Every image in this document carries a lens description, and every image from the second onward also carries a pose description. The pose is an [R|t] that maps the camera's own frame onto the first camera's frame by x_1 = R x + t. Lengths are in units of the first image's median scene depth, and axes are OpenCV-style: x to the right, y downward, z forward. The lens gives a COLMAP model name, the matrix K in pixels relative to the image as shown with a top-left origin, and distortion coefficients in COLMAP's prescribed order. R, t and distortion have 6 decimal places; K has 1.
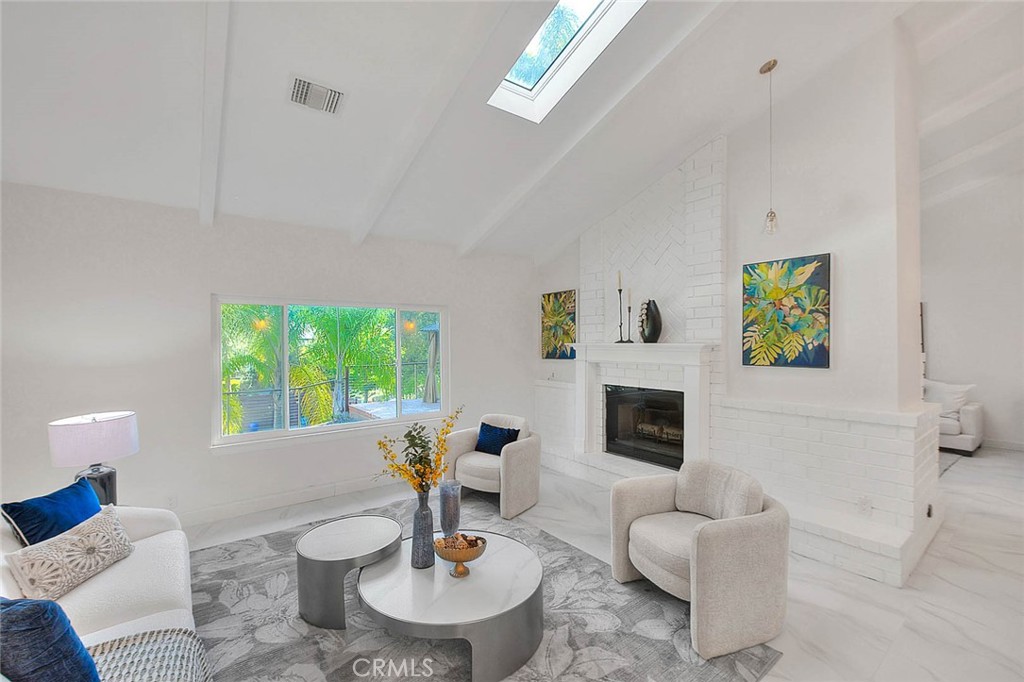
lens RADIAL K [[435.4, 0, 512.0], [0, 435.4, 341.0], [0, 0, 1]] dist [-0.000333, -0.000088]
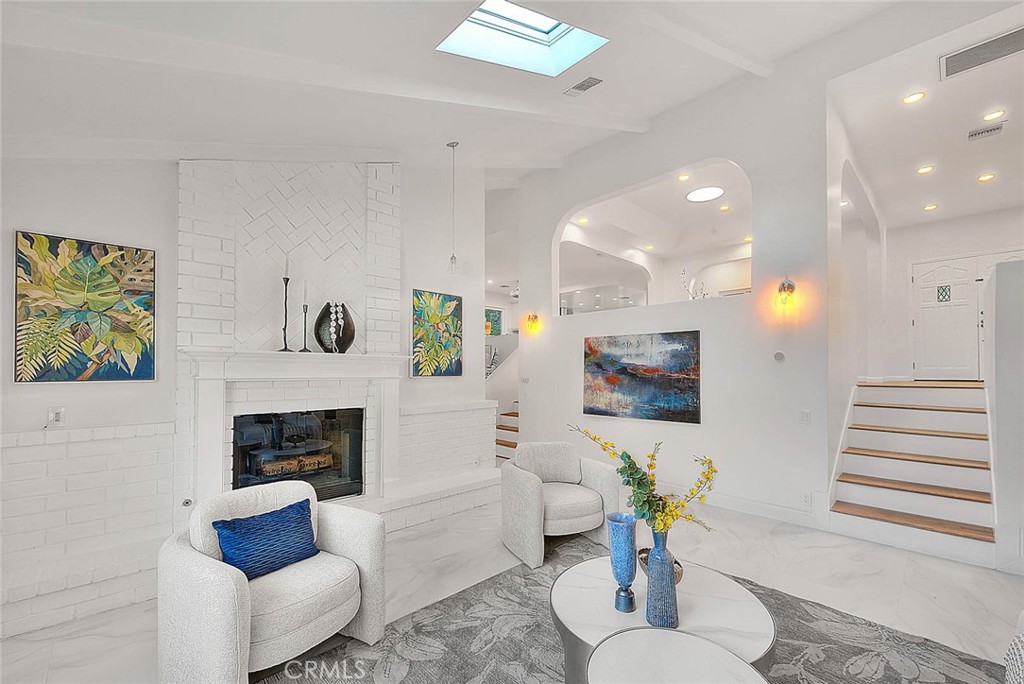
lens RADIAL K [[423.1, 0, 511.4], [0, 423.1, 368.7], [0, 0, 1]] dist [0.000721, 0.000112]
pose [[-0.113164, 0.019322, 0.993388, -0.614190], [0.004170, 0.999811, -0.018972, 0.058779], [-0.993568, 0.001995, -0.113224, 0.888404]]
